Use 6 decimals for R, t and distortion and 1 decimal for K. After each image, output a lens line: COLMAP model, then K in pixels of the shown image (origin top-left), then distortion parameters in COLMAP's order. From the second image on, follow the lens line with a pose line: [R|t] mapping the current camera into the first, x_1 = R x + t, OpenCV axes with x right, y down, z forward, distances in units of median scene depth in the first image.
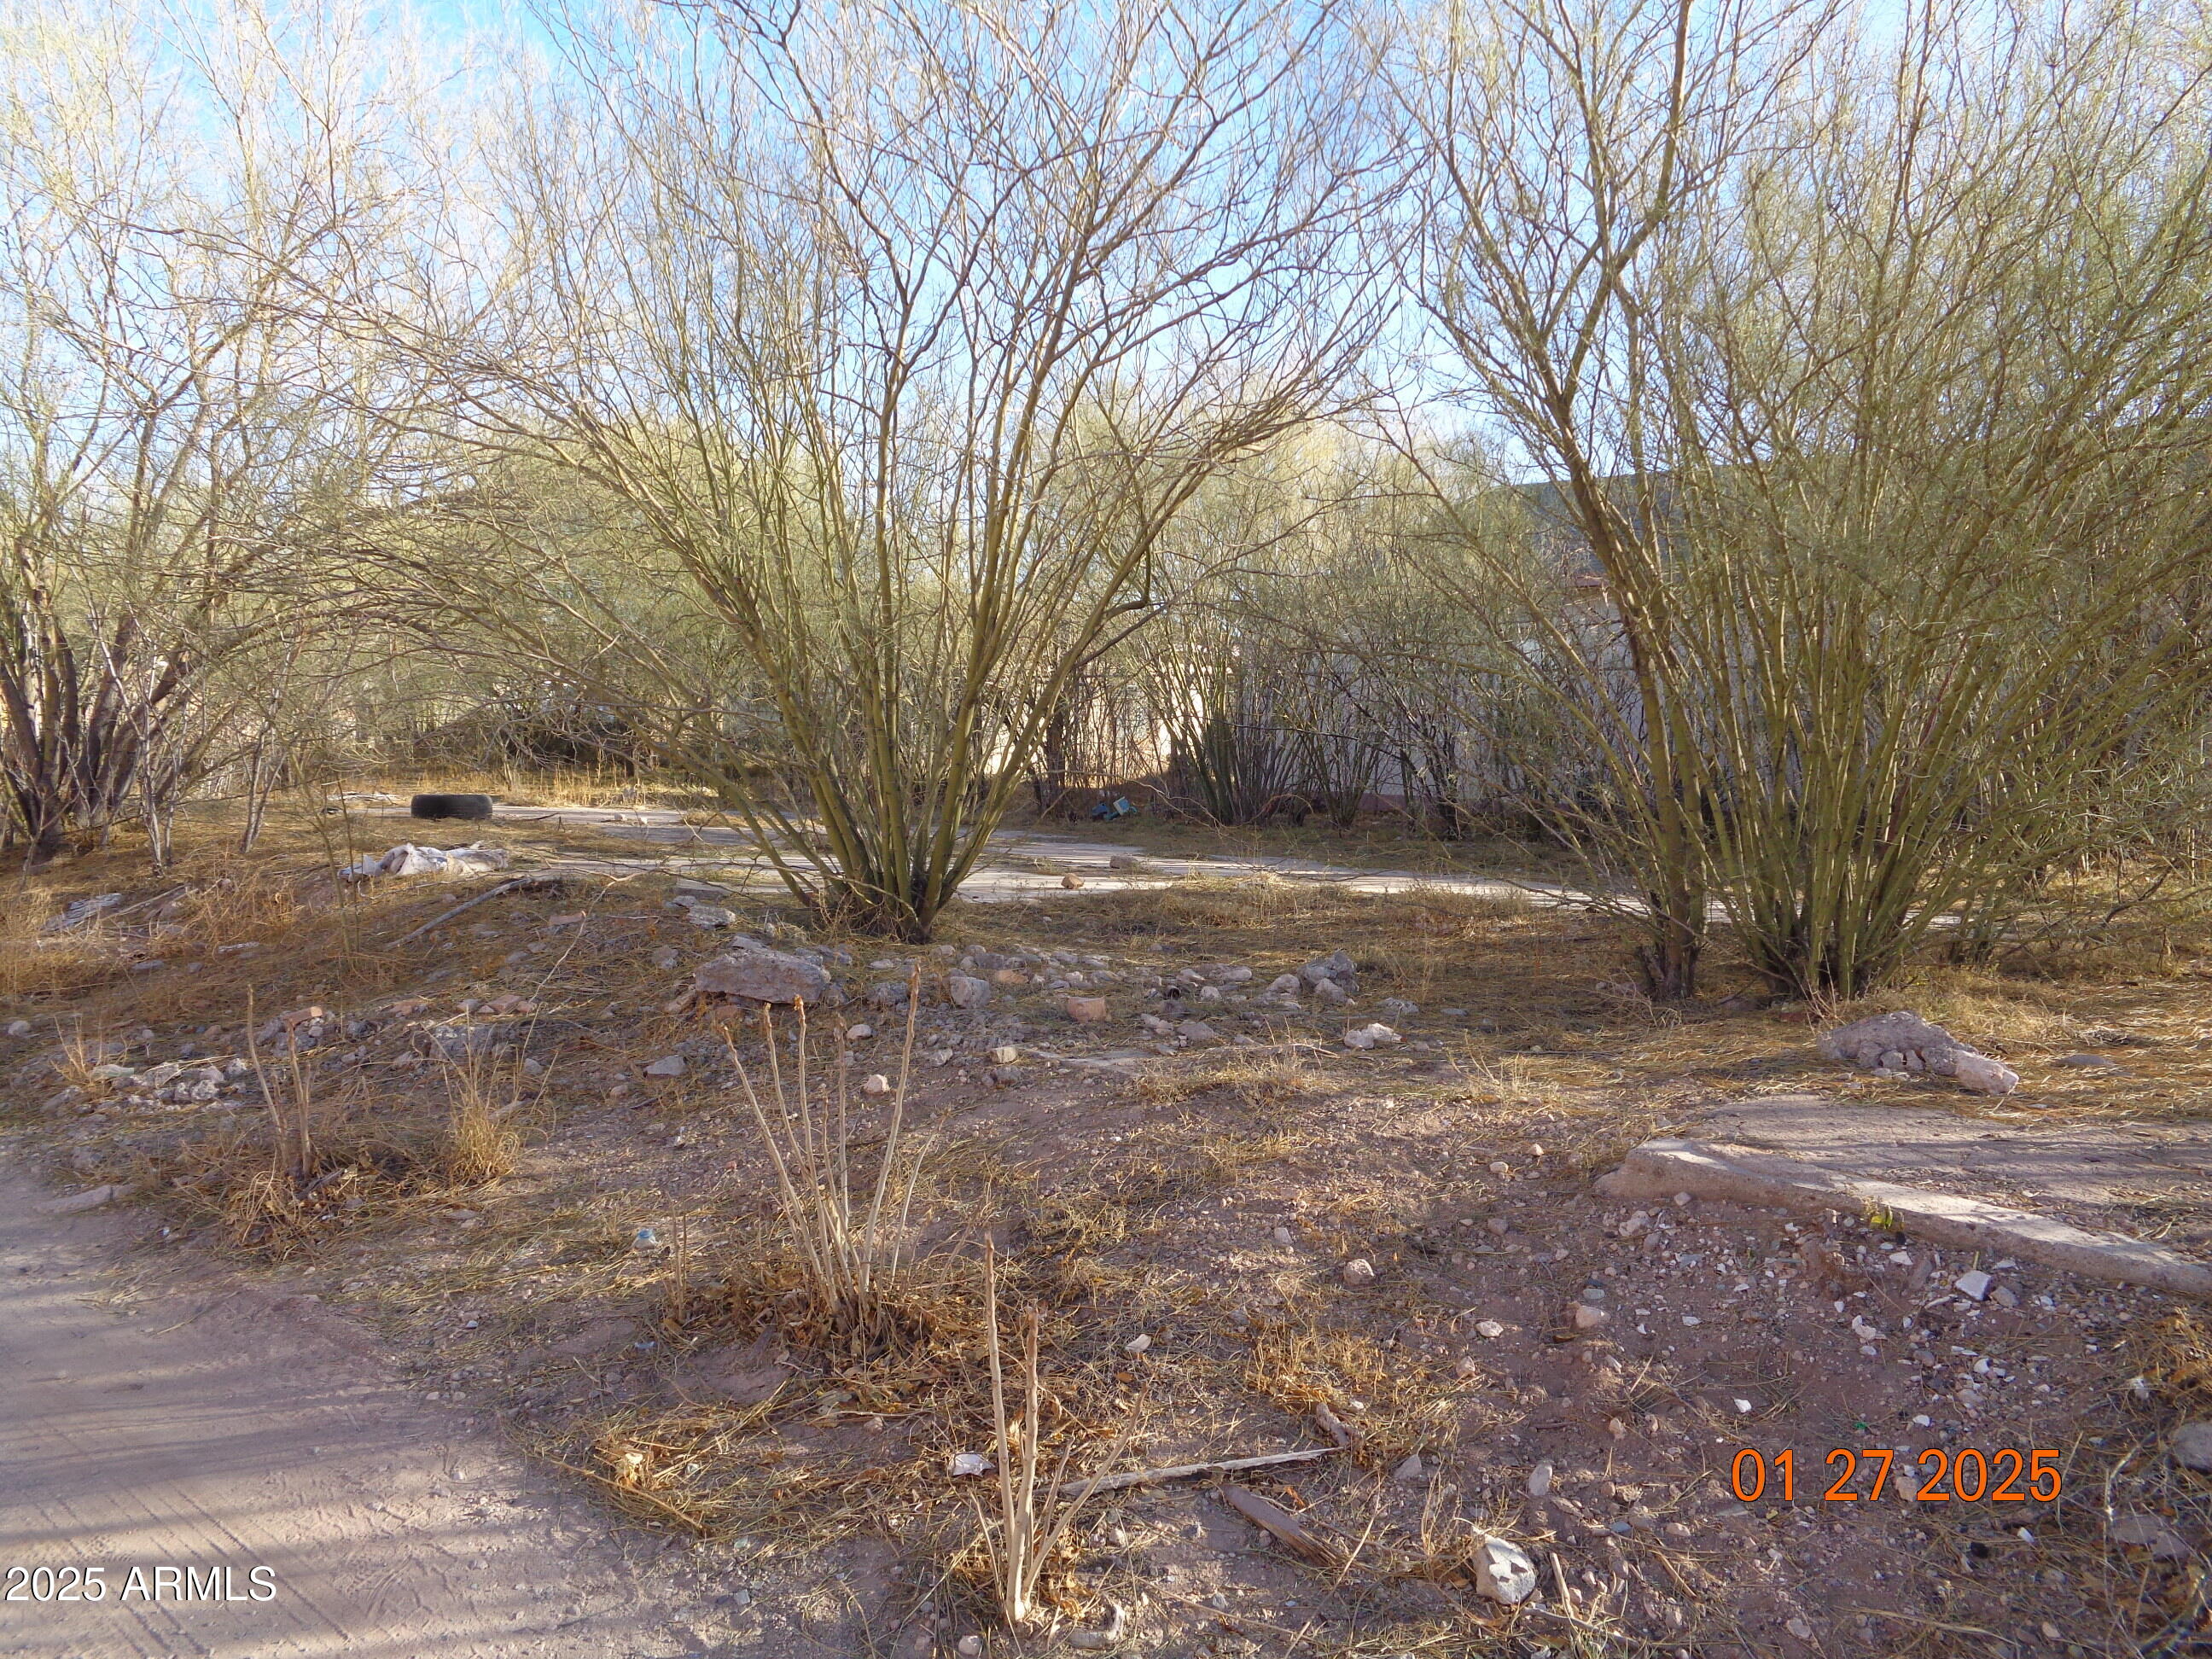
lens RADIAL K [[1662.5, 0, 1118.8], [0, 1662.5, 826.6], [0, 0, 1]] dist [0.013002, 0.004377]
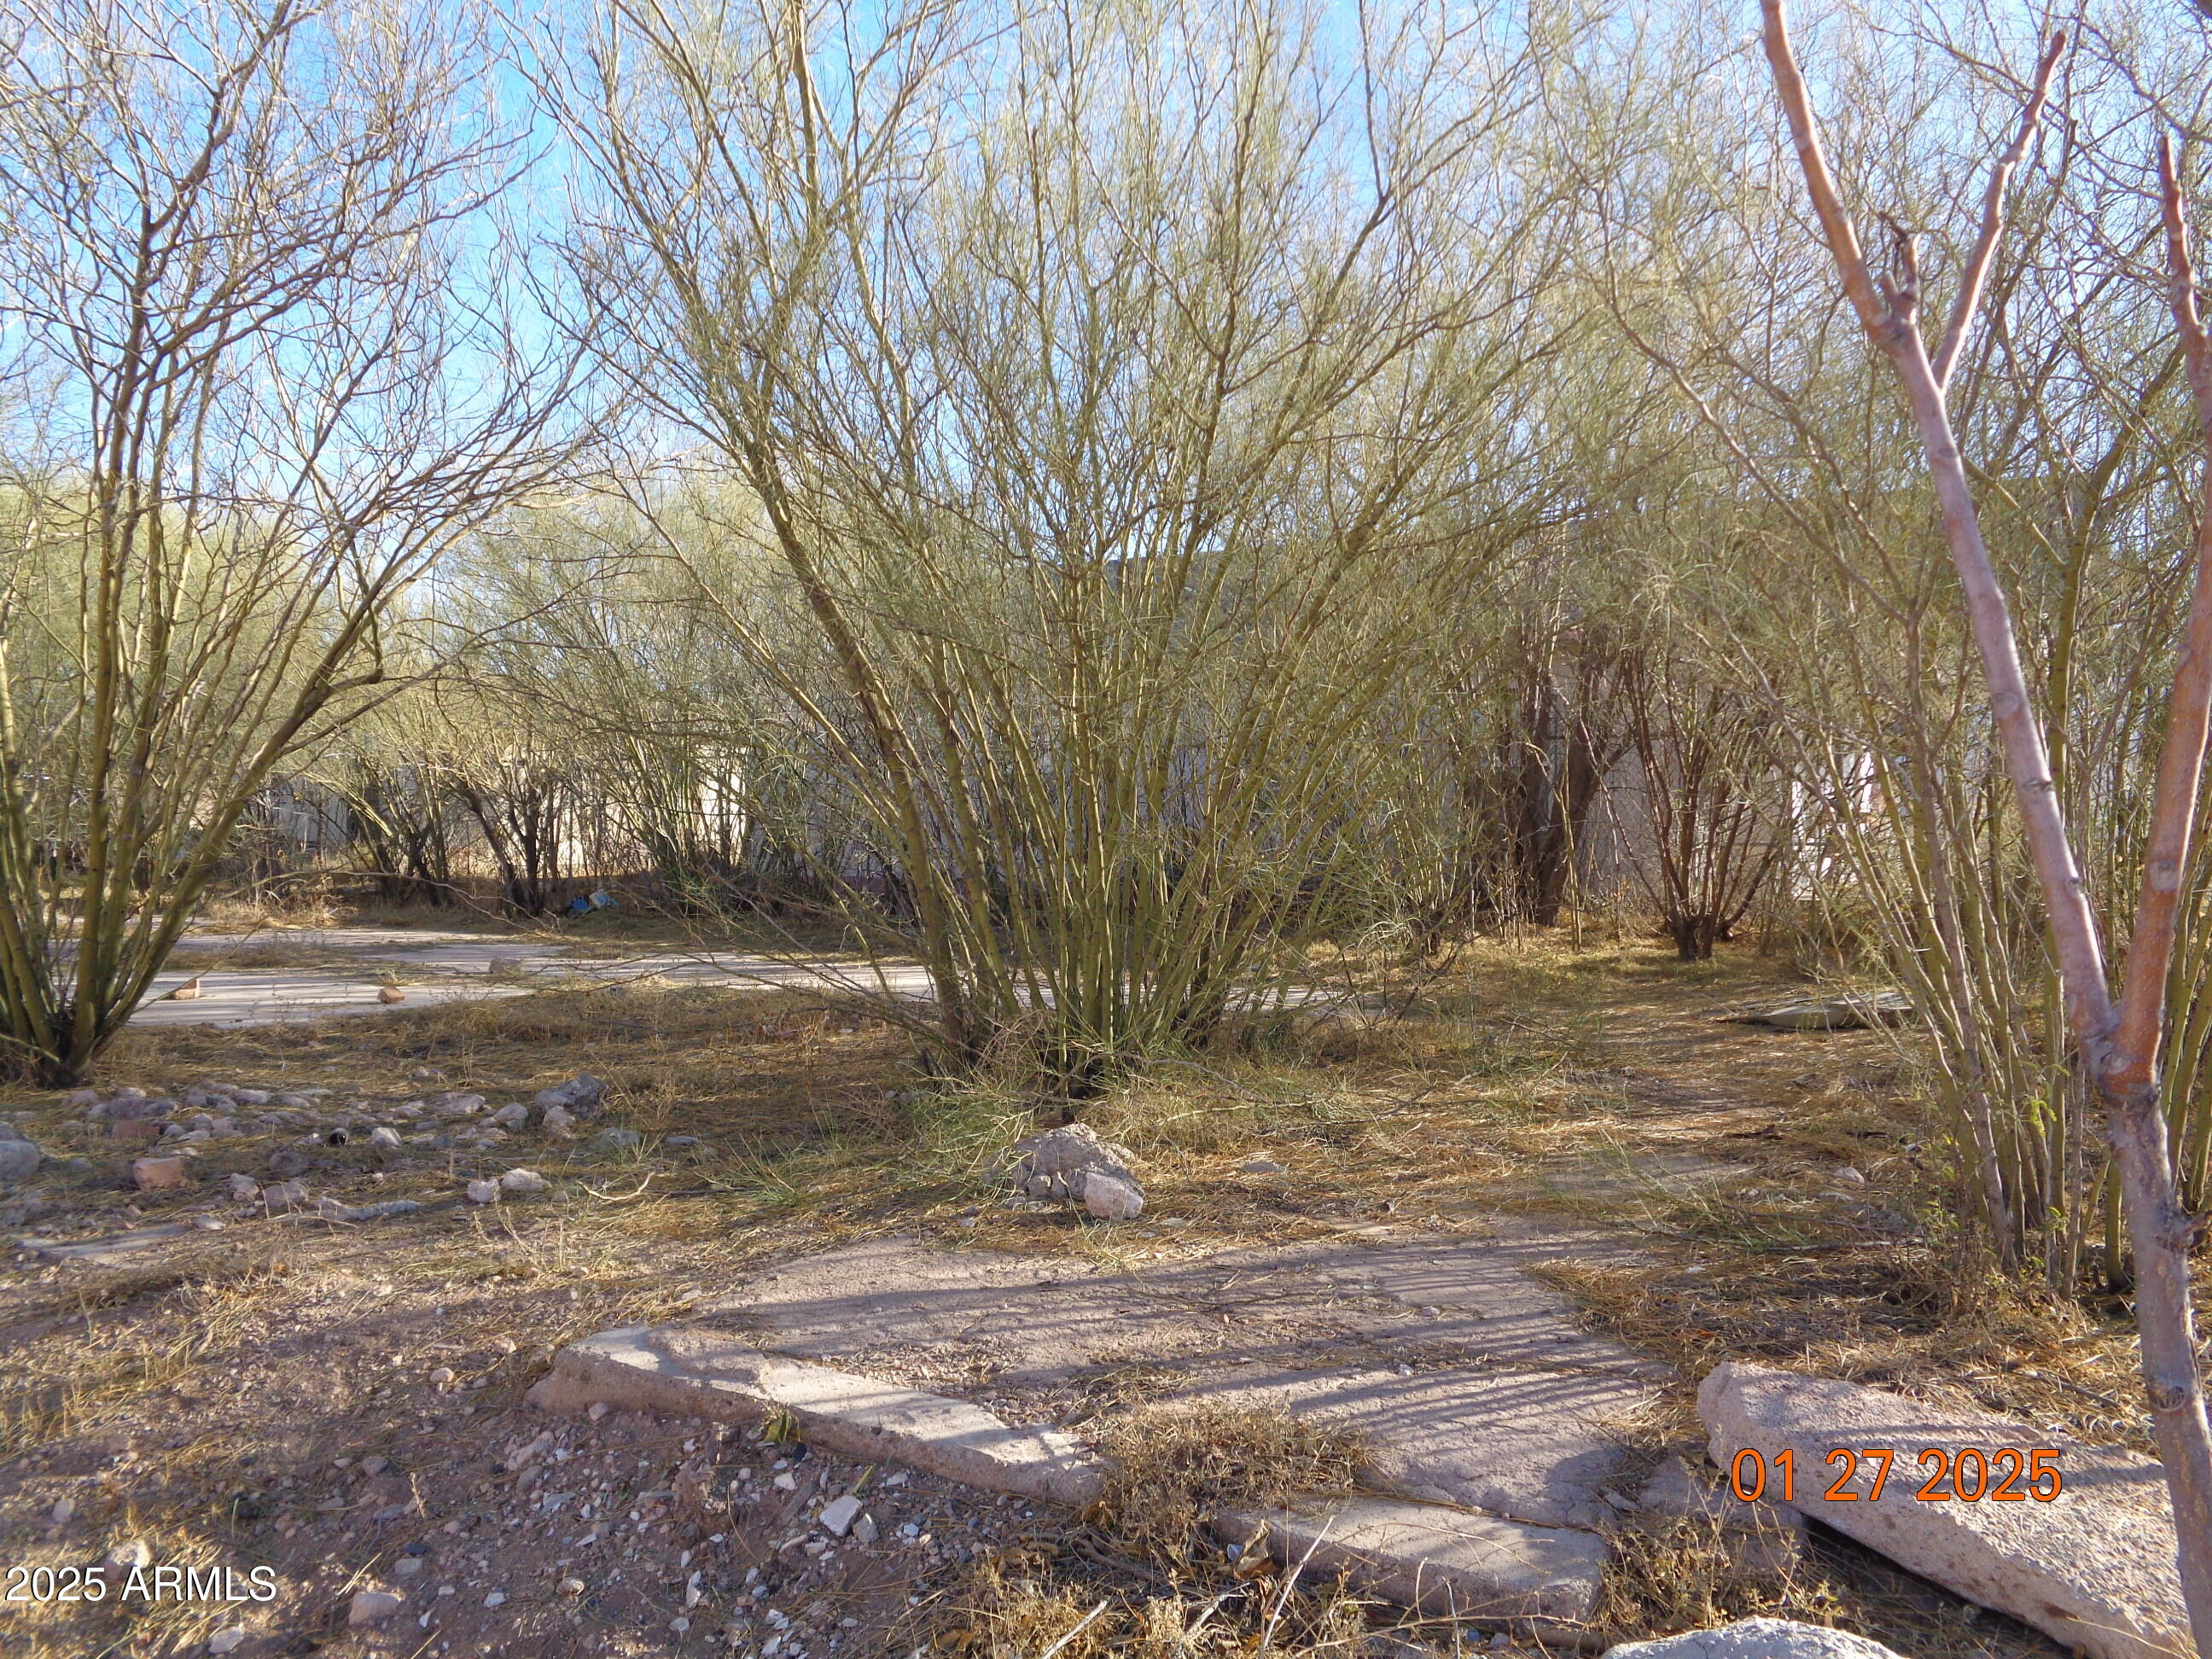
lens RADIAL K [[1662.5, 0, 1097.9], [0, 1662.5, 824.1], [0, 0, 1]] dist [0.013002, 0.004377]
pose [[0.977565, -0.022653, 0.209413, 0.411780], [0.032910, 0.998416, -0.045627, -0.012442], [-0.208048, 0.051495, 0.976762, 0.157868]]
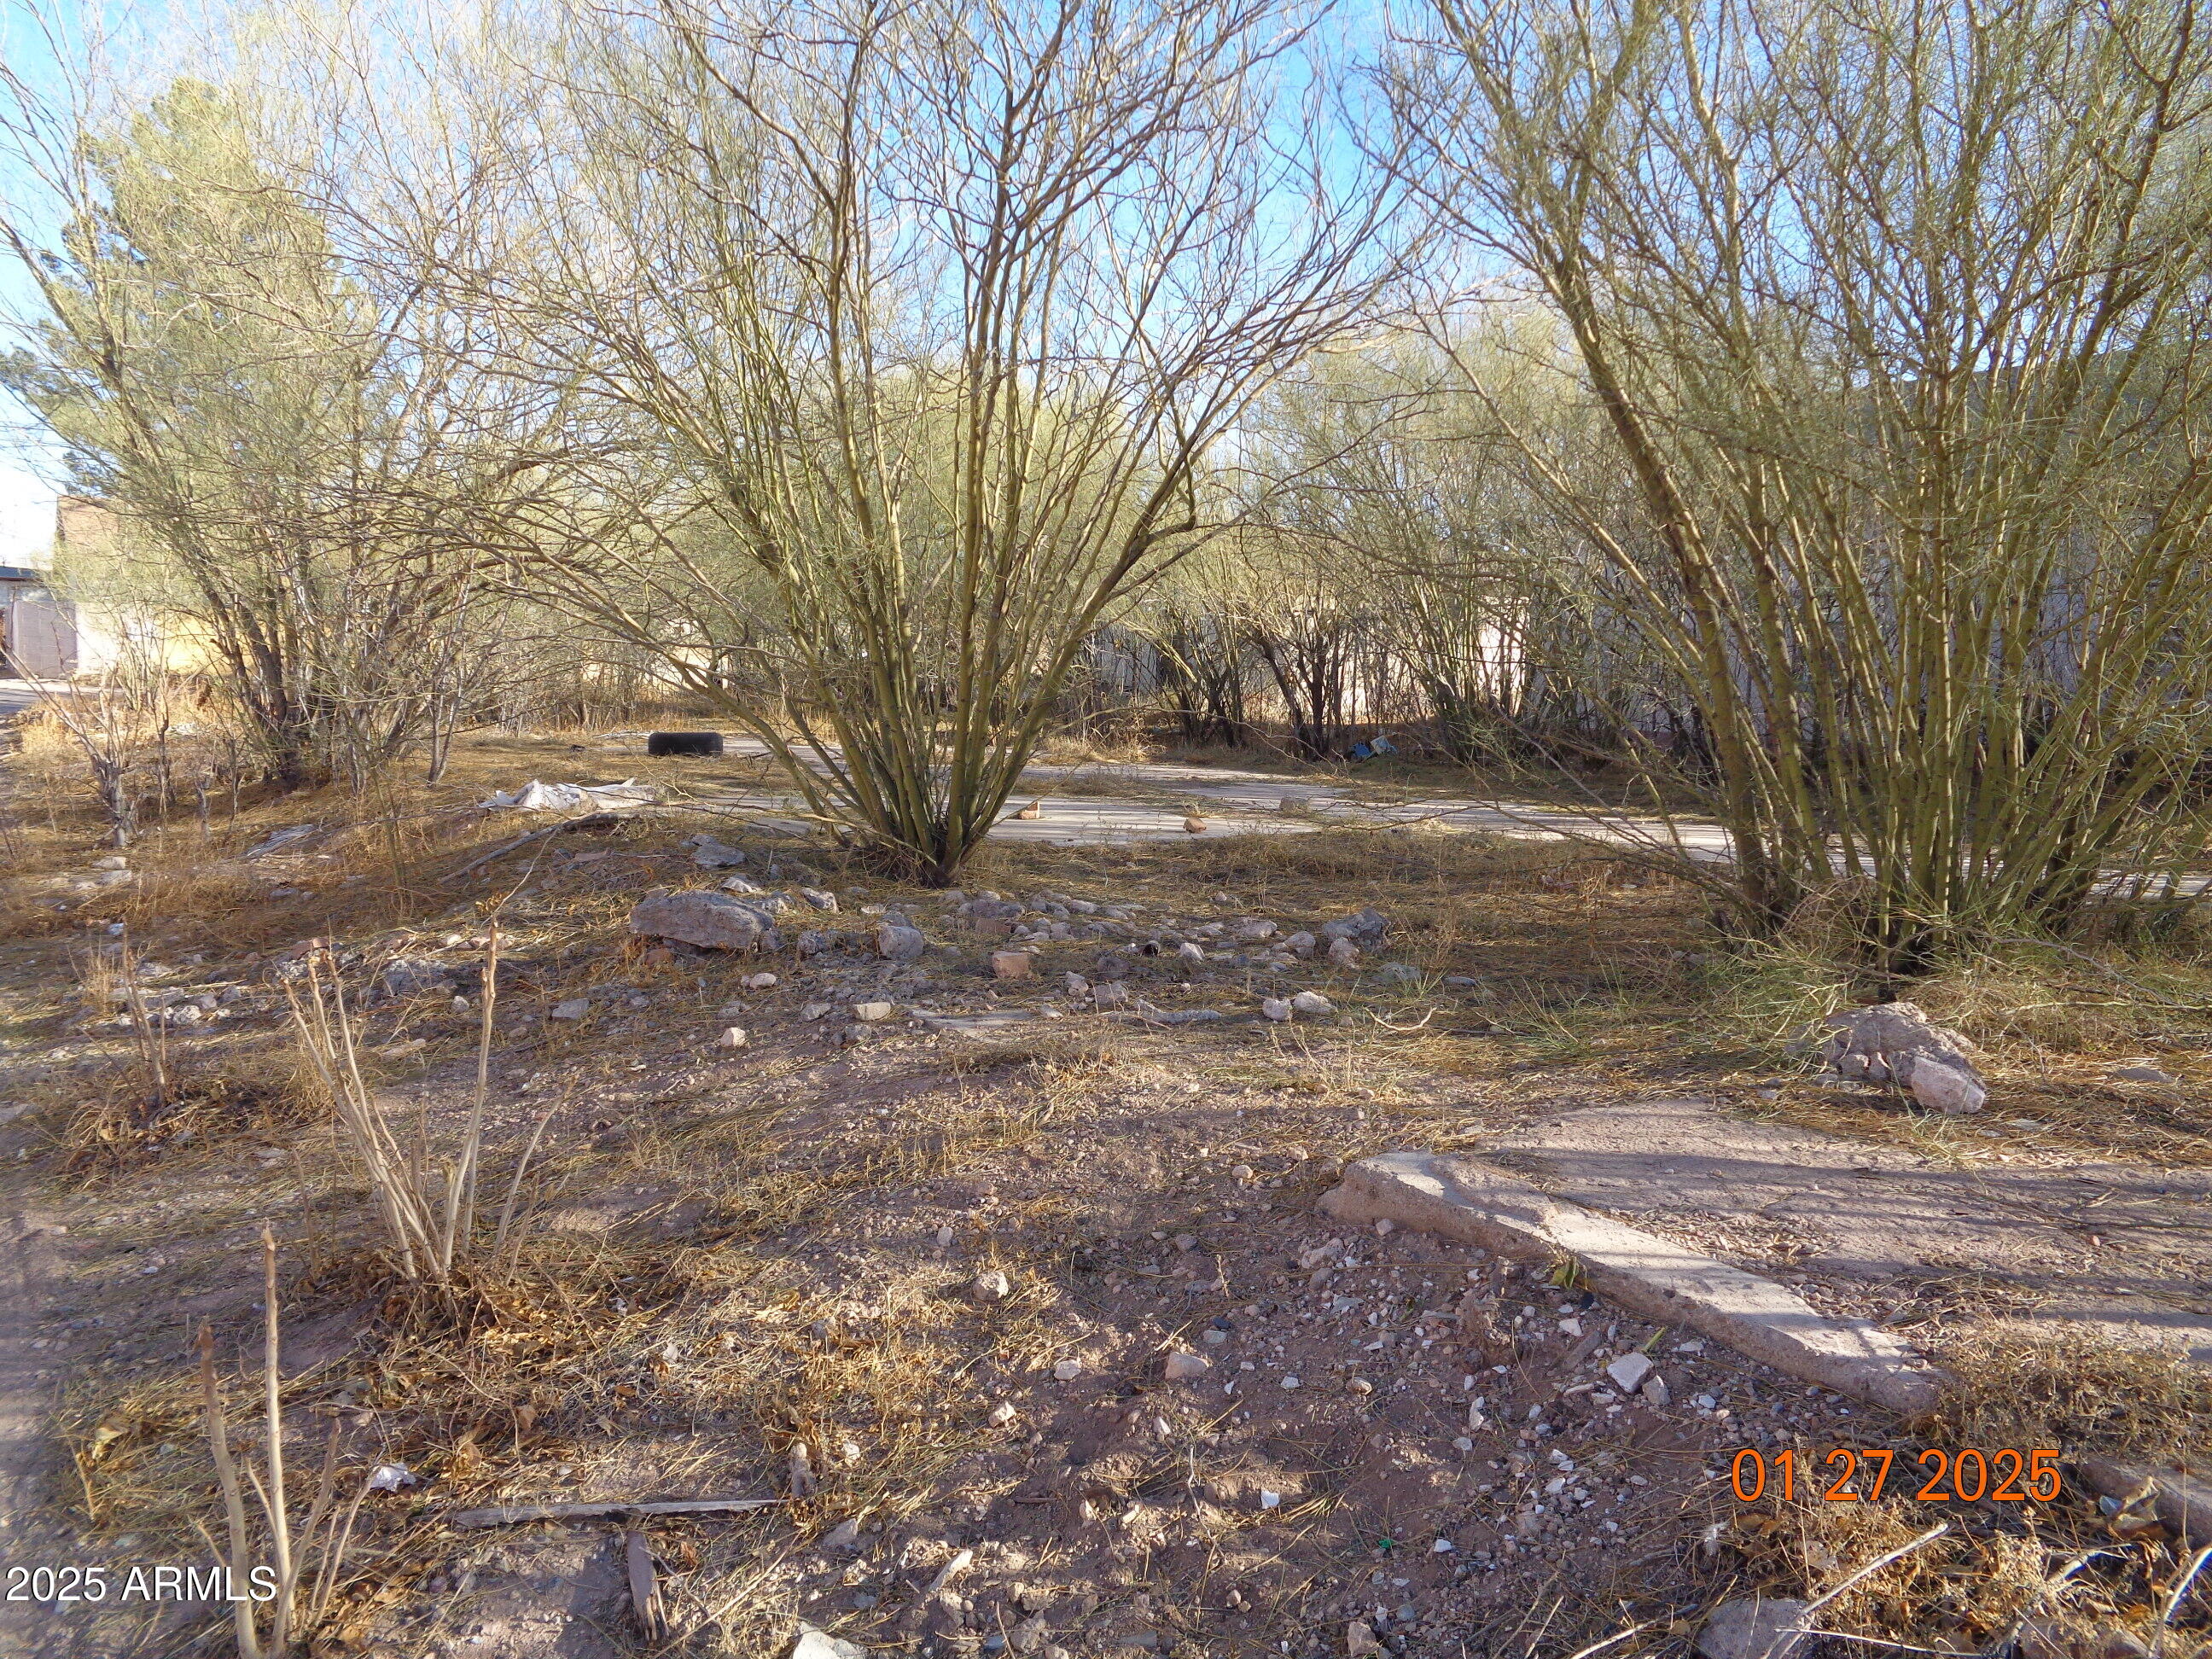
lens RADIAL K [[1662.5, 0, 1109.0], [0, 1662.5, 827.0], [0, 0, 1]] dist [0.013002, 0.004377]
pose [[0.971307, 0.012453, -0.237502, 0.399078], [-0.003584, 0.999281, 0.037738, -0.003948], [0.237802, -0.035804, 0.970654, 0.179777]]
